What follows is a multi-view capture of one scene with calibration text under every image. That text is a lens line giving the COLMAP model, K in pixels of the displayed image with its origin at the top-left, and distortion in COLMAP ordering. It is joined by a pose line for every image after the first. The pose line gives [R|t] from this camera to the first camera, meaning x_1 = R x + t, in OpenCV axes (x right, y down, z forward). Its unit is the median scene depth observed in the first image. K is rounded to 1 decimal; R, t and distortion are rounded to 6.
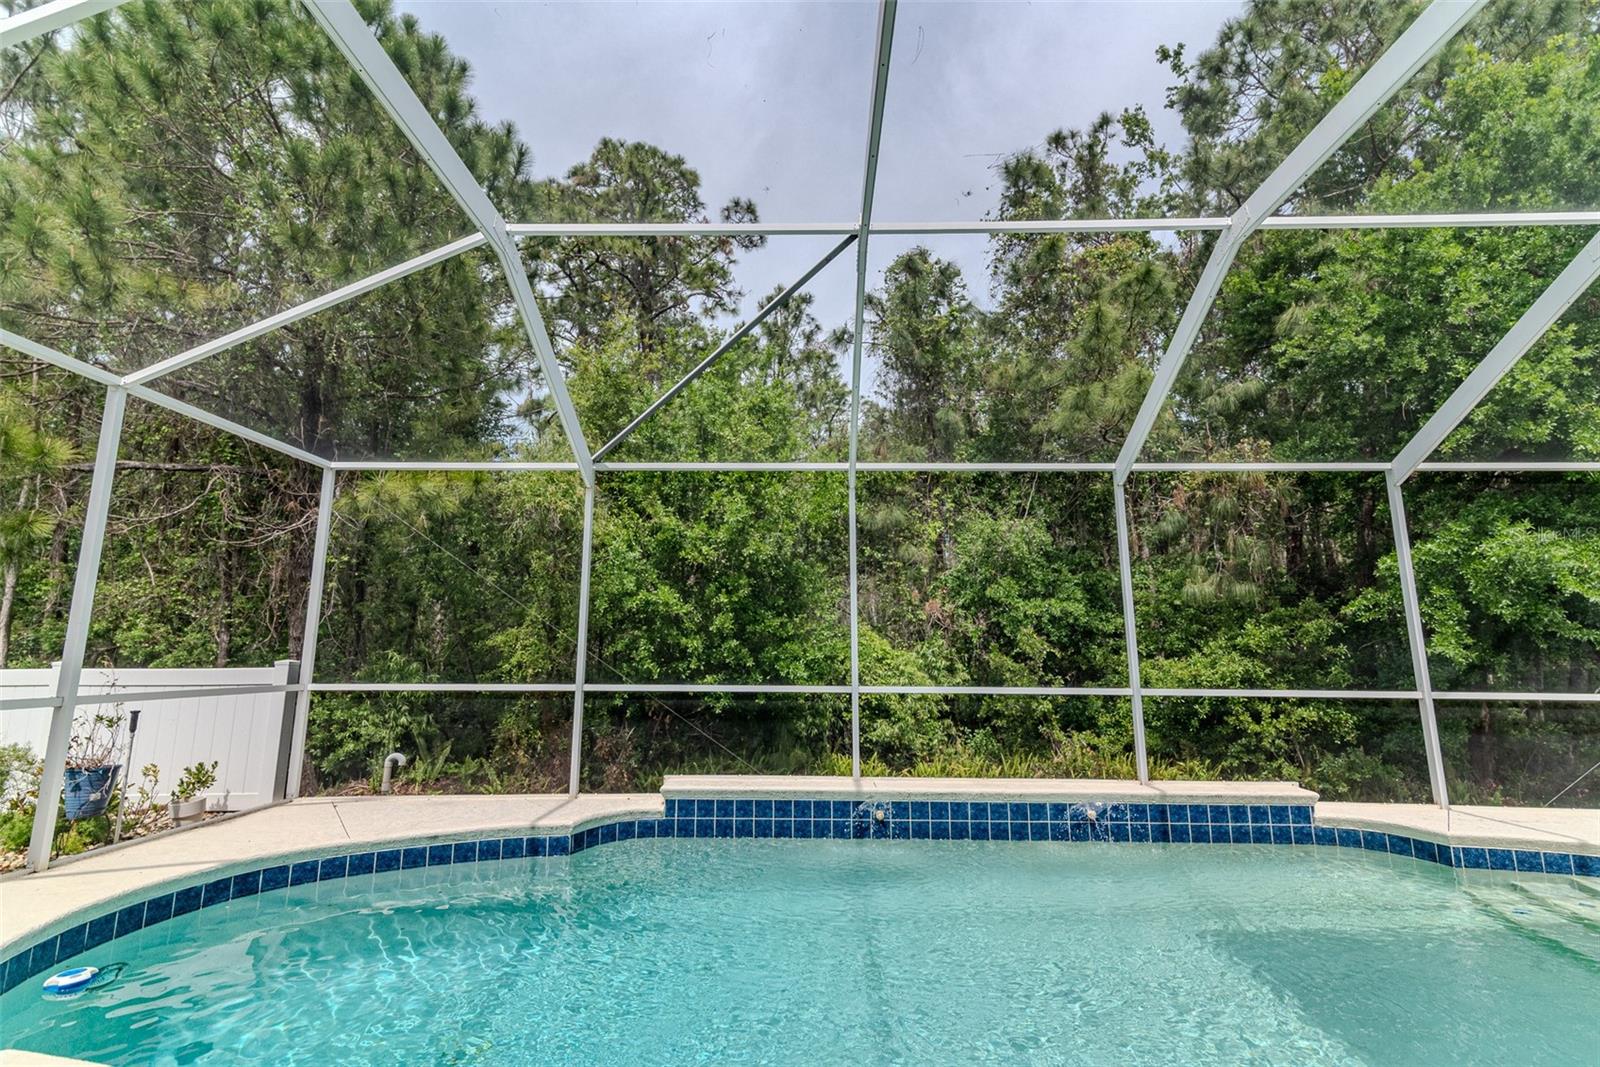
lens RADIAL K [[722.2, 0, 803.5], [0, 722.2, 537.0], [0, 0, 1]] dist [0.003486, 0.000150]
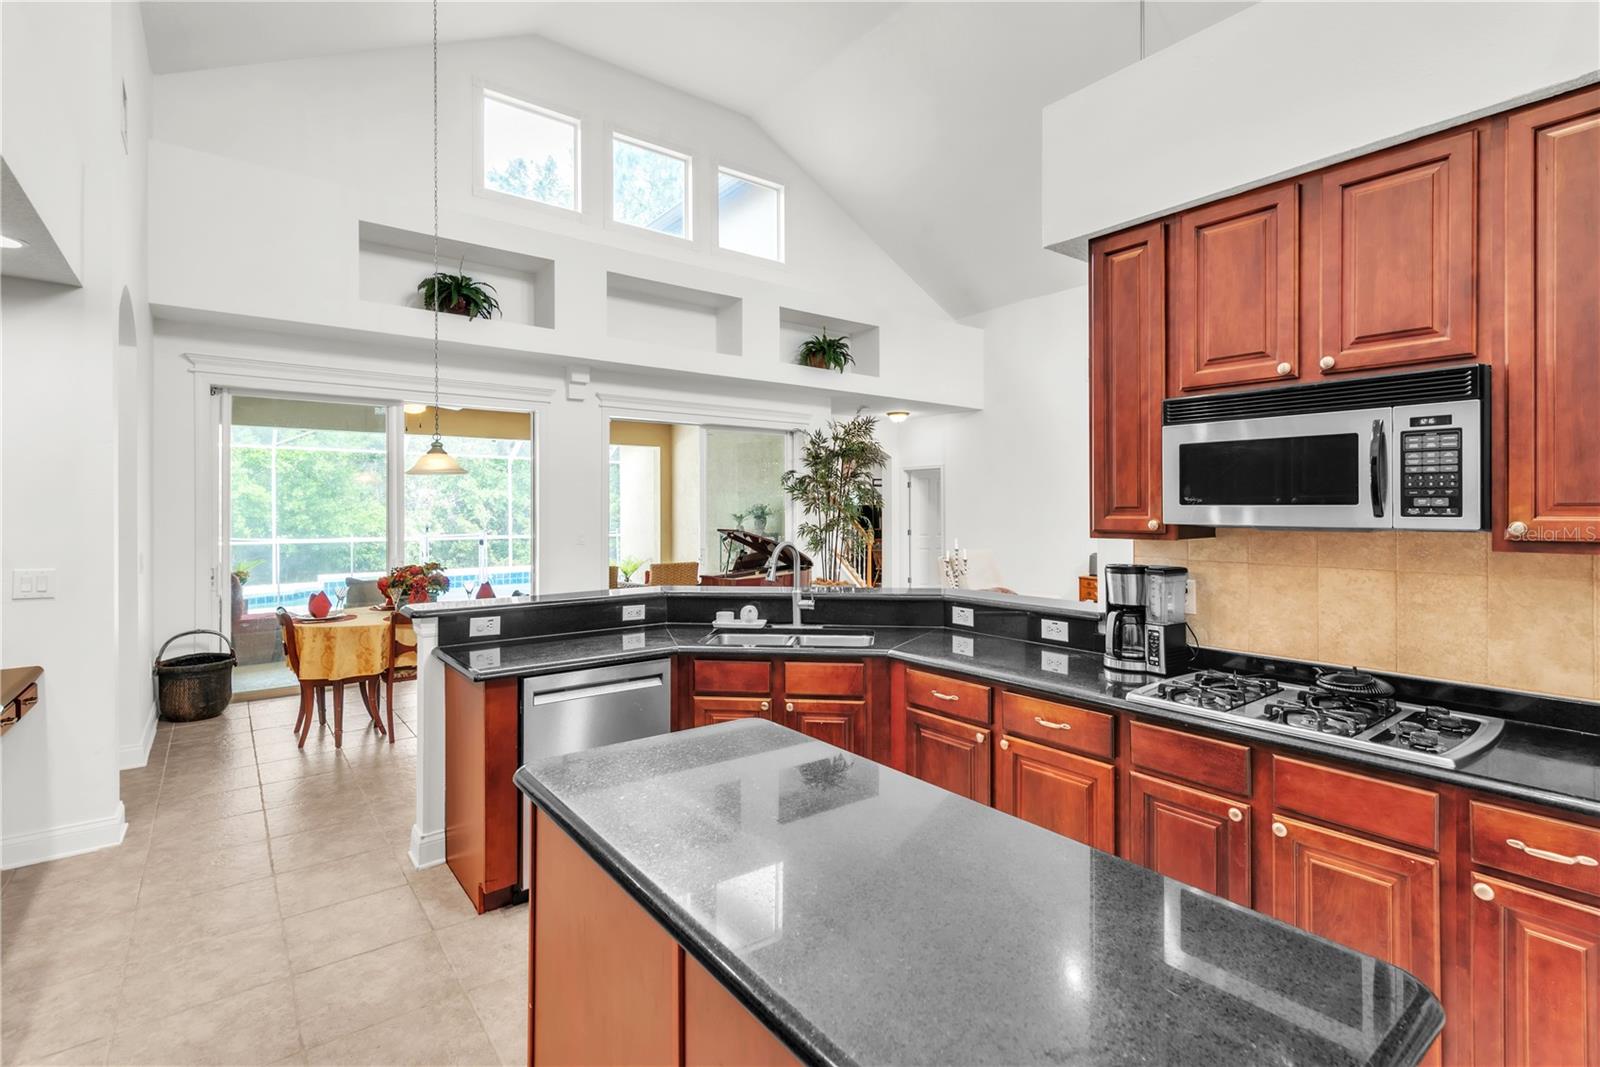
lens RADIAL K [[748.9, 0, 805.4], [0, 748.9, 509.7], [0, 0, 1]] dist [0.010618, -0.002379]
pose [[0.776965, -0.006388, 0.629511, -0.261505], [-0.100842, 0.985774, 0.134465, -0.212572], [-0.621415, -0.167956, 0.765268, -1.028585]]
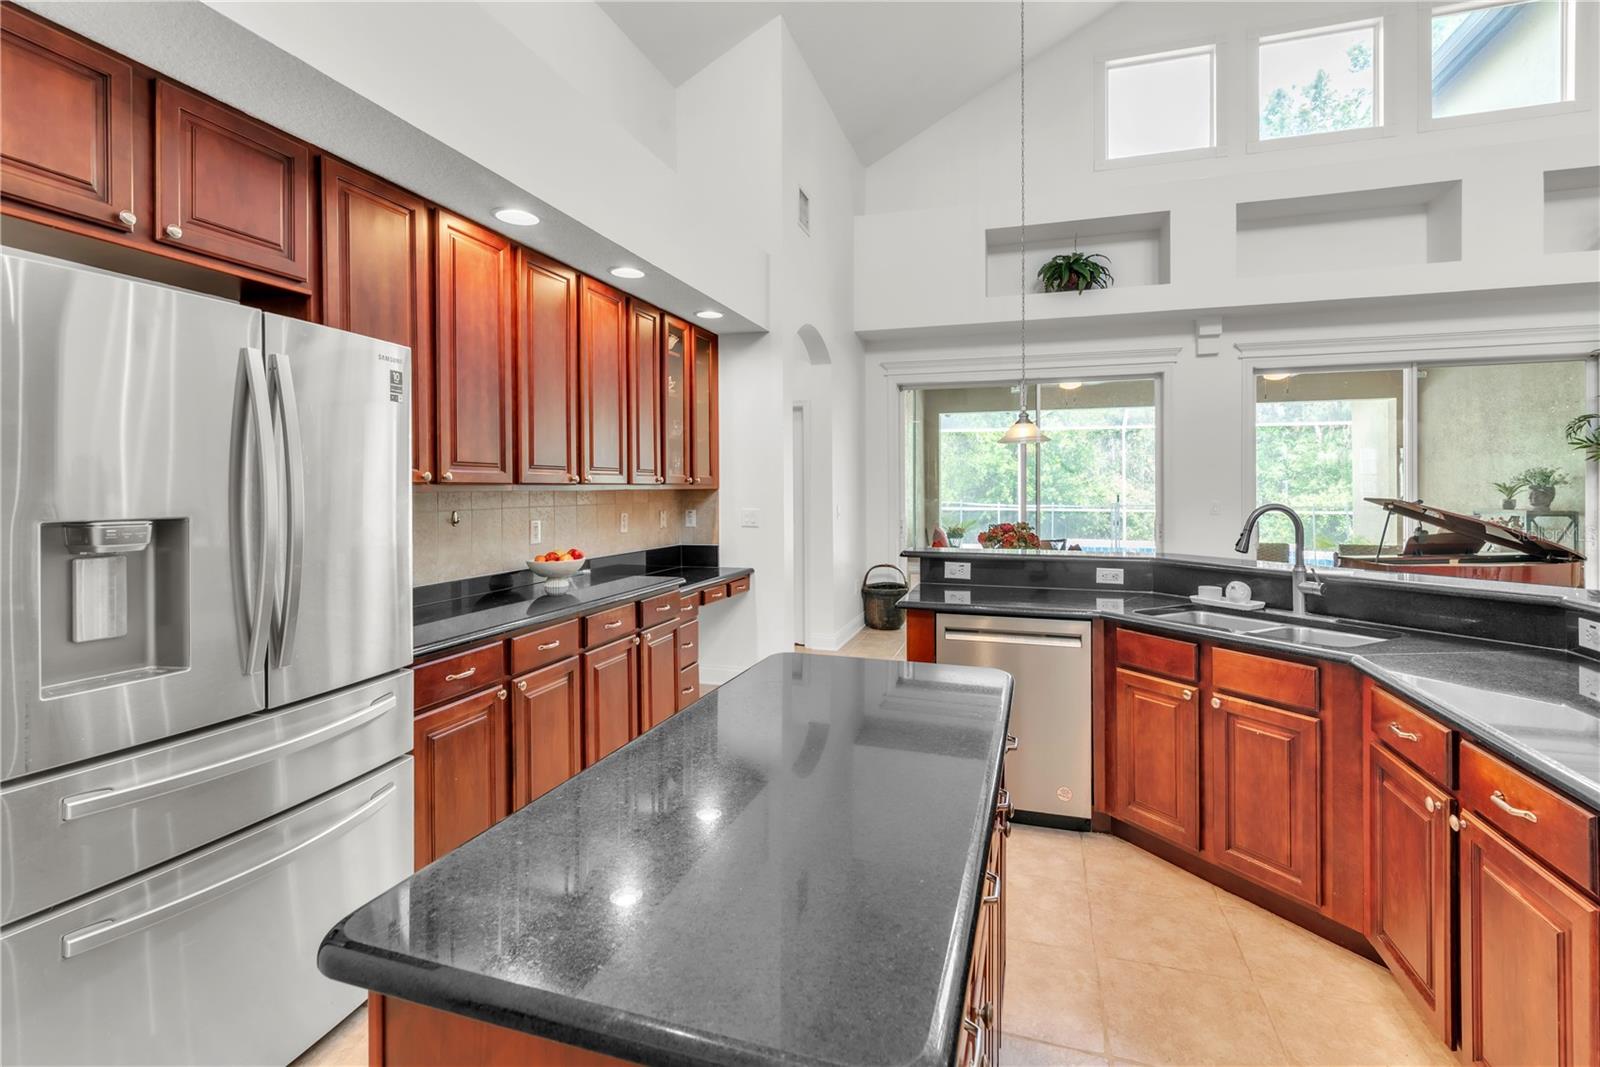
lens RADIAL K [[748.9, 0, 790.4], [0, 748.9, 489.9], [0, 0, 1]] dist [0.010618, -0.002379]
pose [[0.957950, -0.003705, -0.286910, -0.169744], [0.053463, 0.984711, 0.165791, -0.210580], [0.281909, -0.174159, 0.943502, -1.056966]]
